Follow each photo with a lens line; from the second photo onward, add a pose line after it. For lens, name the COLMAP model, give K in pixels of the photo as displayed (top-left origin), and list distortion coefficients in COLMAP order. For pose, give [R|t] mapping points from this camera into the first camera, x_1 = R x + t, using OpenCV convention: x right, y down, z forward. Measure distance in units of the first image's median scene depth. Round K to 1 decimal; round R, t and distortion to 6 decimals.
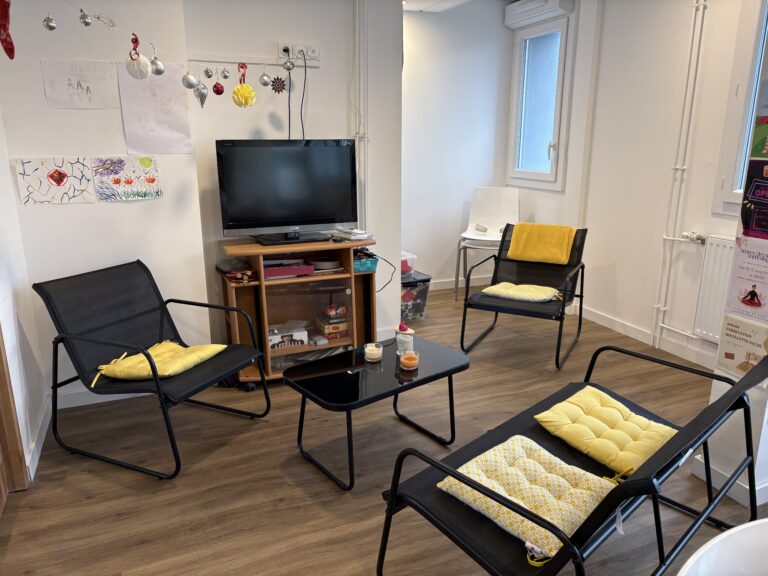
lens RADIAL K [[577.9, 0, 384.0], [0, 577.9, 289.9], [0, 0, 1]] dist [0.006655, 0.003491]
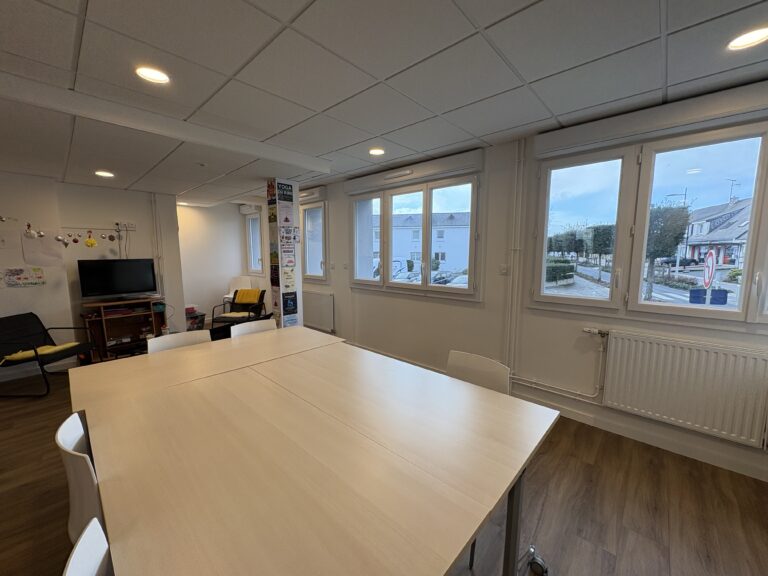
lens RADIAL K [[305.5, 0, 384.4], [0, 305.5, 285.4], [0, 0, 1]] dist [-0.000195, -0.000653]
pose [[0.906739, -0.051763, 0.418502, 0.321491], [0.114169, 0.985507, -0.125468, 0.145516], [-0.405942, 0.161547, 0.899507, -0.626169]]
